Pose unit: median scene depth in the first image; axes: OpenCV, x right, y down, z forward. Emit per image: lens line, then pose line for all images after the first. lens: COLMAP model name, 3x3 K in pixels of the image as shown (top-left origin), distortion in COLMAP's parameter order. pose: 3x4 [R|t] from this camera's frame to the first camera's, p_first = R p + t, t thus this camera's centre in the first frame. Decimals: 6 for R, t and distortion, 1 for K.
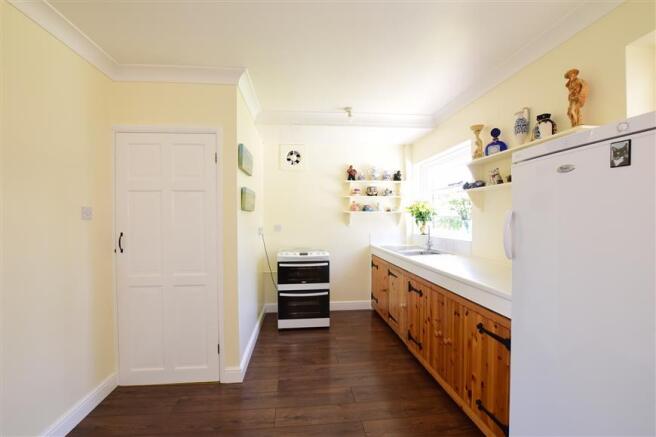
lens RADIAL K [[290.3, 0, 329.2], [0, 290.3, 219.9], [0, 0, 1]] dist [-0.036566, 0.005396]
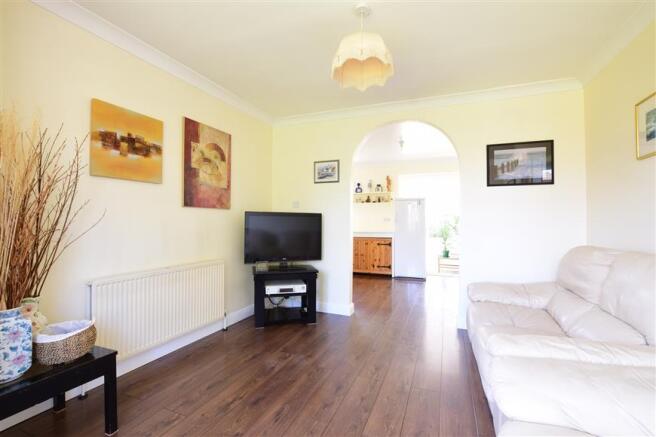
lens RADIAL K [[290.3, 0, 326.5], [0, 290.3, 218.3], [0, 0, 1]] dist [-0.036566, 0.005396]
pose [[0.476939, 0.013274, 0.878836, -1.805866], [-0.000258, 0.999888, -0.014962, 0.066749], [-0.878936, 0.006909, 0.476889, -0.093082]]
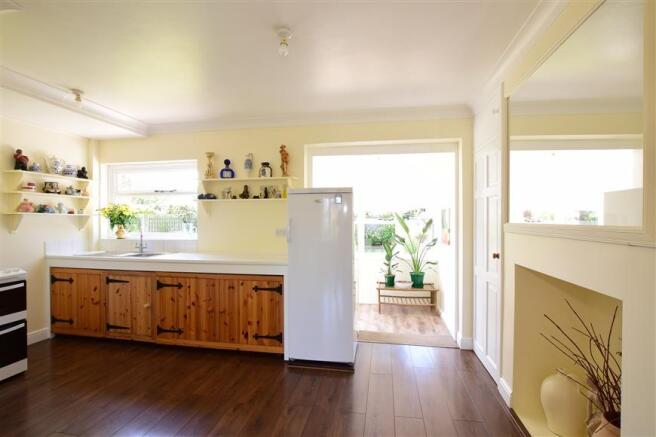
lens RADIAL K [[305.2, 0, 330.1], [0, 305.2, 219.4], [0, 0, 1]] dist [-0.032942, 0.004084]
pose [[0.275539, 0.008062, 0.961256, -0.629461], [0.007141, 0.999920, -0.010433, 0.001556], [-0.961263, 0.009739, 0.275460, 0.067623]]
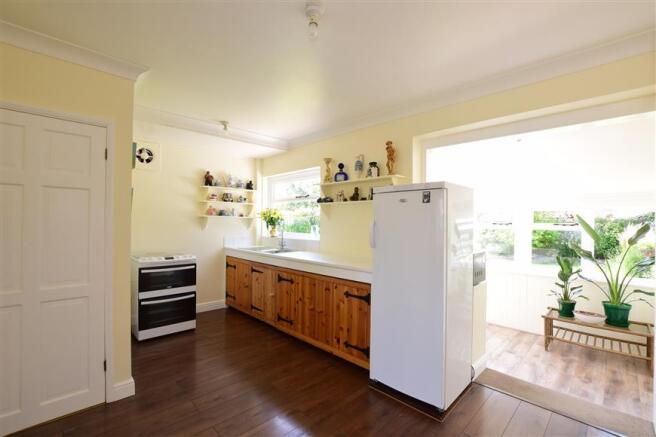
lens RADIAL K [[290.3, 0, 329.1], [0, 290.3, 219.5], [0, 0, 1]] dist [-0.036566, 0.005396]
pose [[0.784636, 0.020782, 0.619608, -0.329067], [-0.010524, 0.999740, -0.020205, 0.001350], [-0.619868, 0.009333, 0.784651, -0.113983]]
